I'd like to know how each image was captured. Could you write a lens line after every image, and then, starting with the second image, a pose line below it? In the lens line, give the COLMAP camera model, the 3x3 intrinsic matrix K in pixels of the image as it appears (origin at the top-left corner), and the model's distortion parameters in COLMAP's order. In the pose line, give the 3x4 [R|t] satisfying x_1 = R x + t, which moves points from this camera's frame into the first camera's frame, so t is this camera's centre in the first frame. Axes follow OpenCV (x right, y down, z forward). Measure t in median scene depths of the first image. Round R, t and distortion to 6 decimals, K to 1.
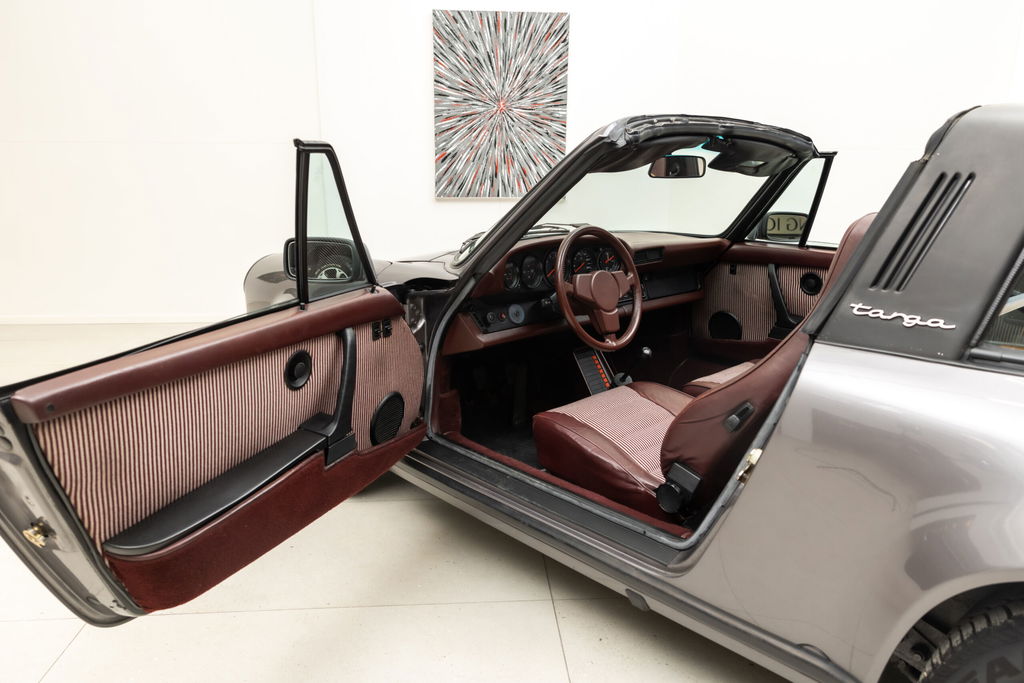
lens RADIAL K [[696.1, 0, 512.0], [0, 696.1, 341.5], [0, 0, 1]] dist [-0.002270, 0.000326]
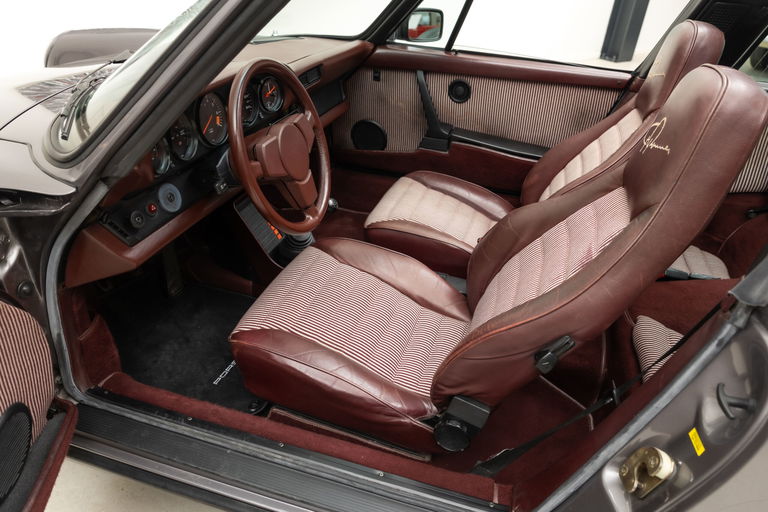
lens RADIAL K [[522.1, 0, 384.0], [0, 522.1, 256.0], [0, 0, 1]] dist [-0.002270, 0.000326]
pose [[0.867071, -0.226193, 0.443875, -0.058645], [0.072921, 0.939012, 0.336065, -0.160980], [-0.492819, -0.259024, 0.830684, 0.505220]]
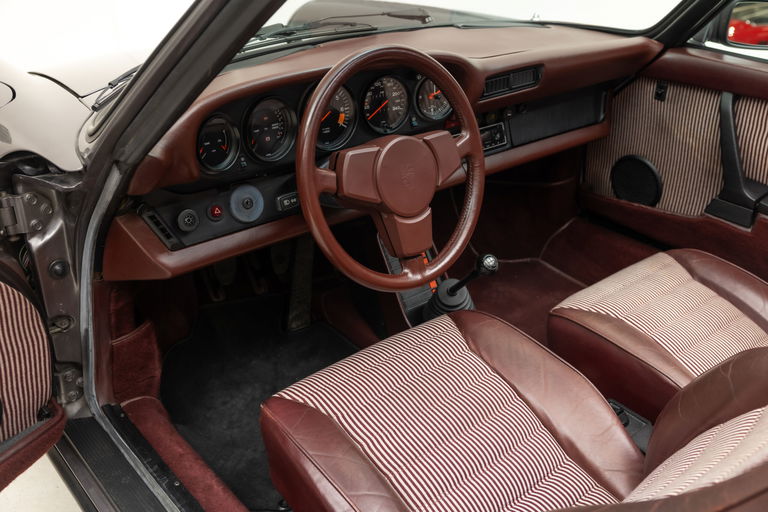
lens RADIAL K [[733.6, 0, 384.0], [0, 733.6, 256.0], [0, 0, 1]] dist [-0.004416, 0.002514]
pose [[0.998602, 0.047011, -0.024150, 0.144141], [-0.039781, 0.969424, 0.242145, -0.159959], [0.034795, -0.240846, 0.969939, 0.491433]]
